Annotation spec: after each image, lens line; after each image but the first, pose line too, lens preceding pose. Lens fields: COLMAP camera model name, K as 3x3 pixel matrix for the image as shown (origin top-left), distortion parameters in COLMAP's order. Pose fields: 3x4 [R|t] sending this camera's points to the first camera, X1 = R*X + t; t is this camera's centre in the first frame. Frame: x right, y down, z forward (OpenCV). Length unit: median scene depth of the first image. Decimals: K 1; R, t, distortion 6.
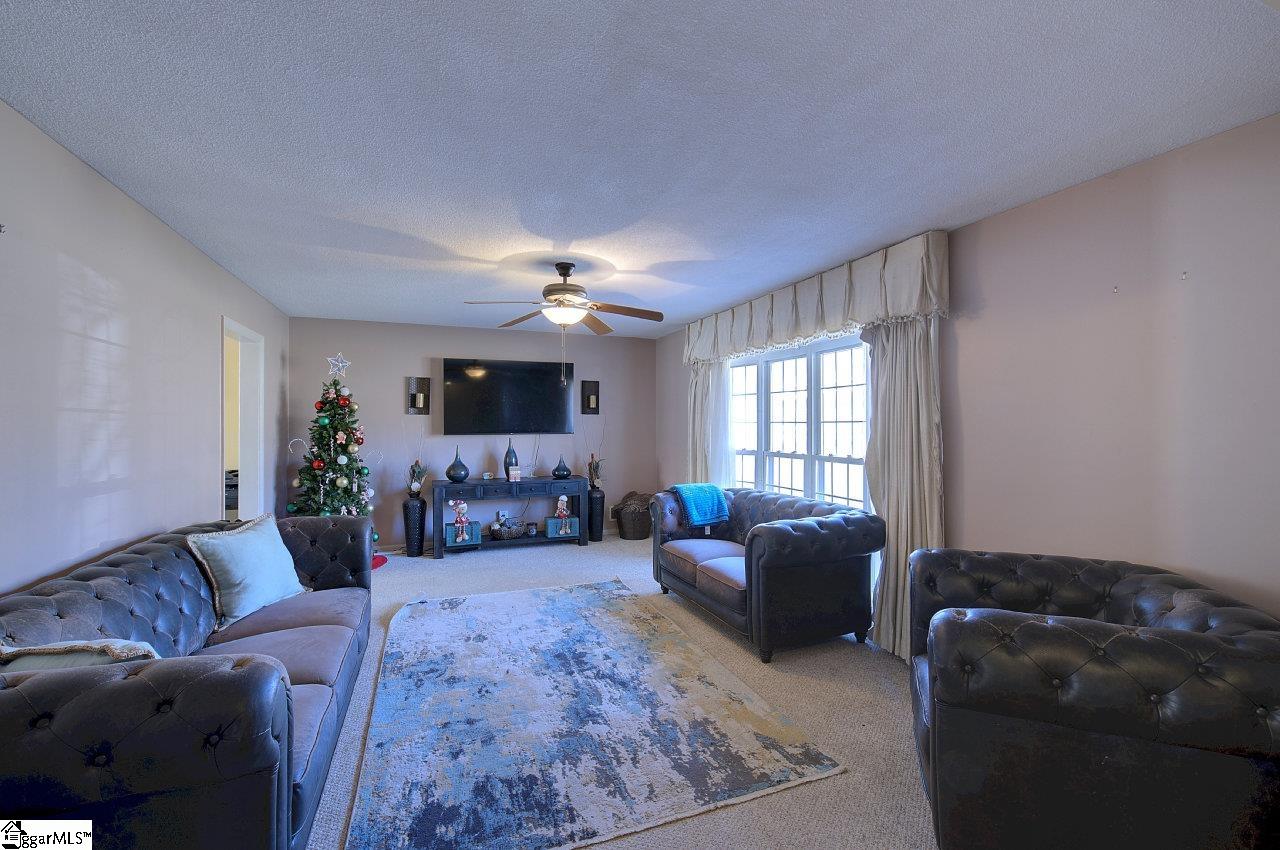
lens RADIAL K [[548.3, 0, 642.1], [0, 548.3, 428.4], [0, 0, 1]] dist [-0.000859, 0.001044]
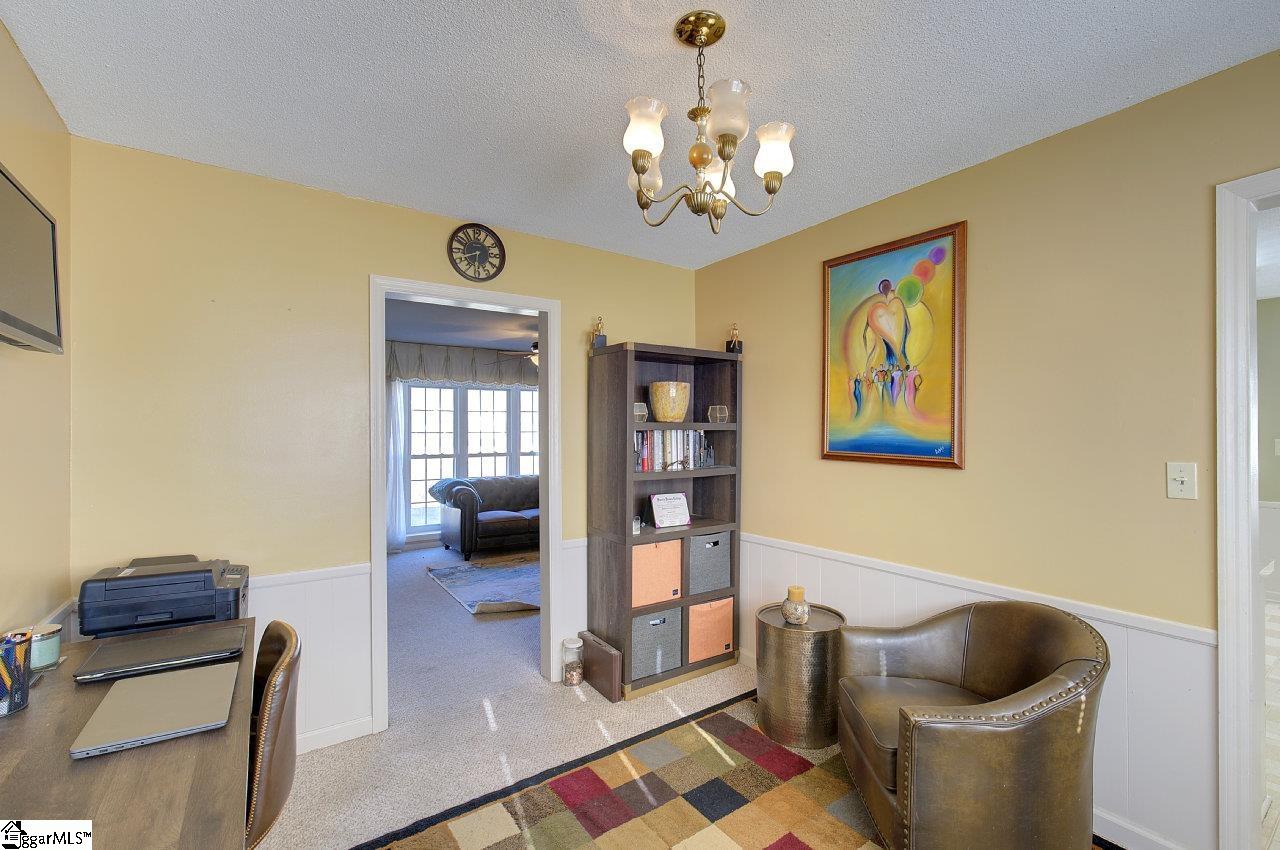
lens RADIAL K [[548.3, 0, 641.5], [0, 548.3, 430.9], [0, 0, 1]] dist [-0.000859, 0.001044]
pose [[-0.240616, 0.013604, 0.970525, -2.321027], [0.000552, 0.999904, -0.013879, 0.008981], [-0.970620, -0.002803, -0.240600, 1.552671]]
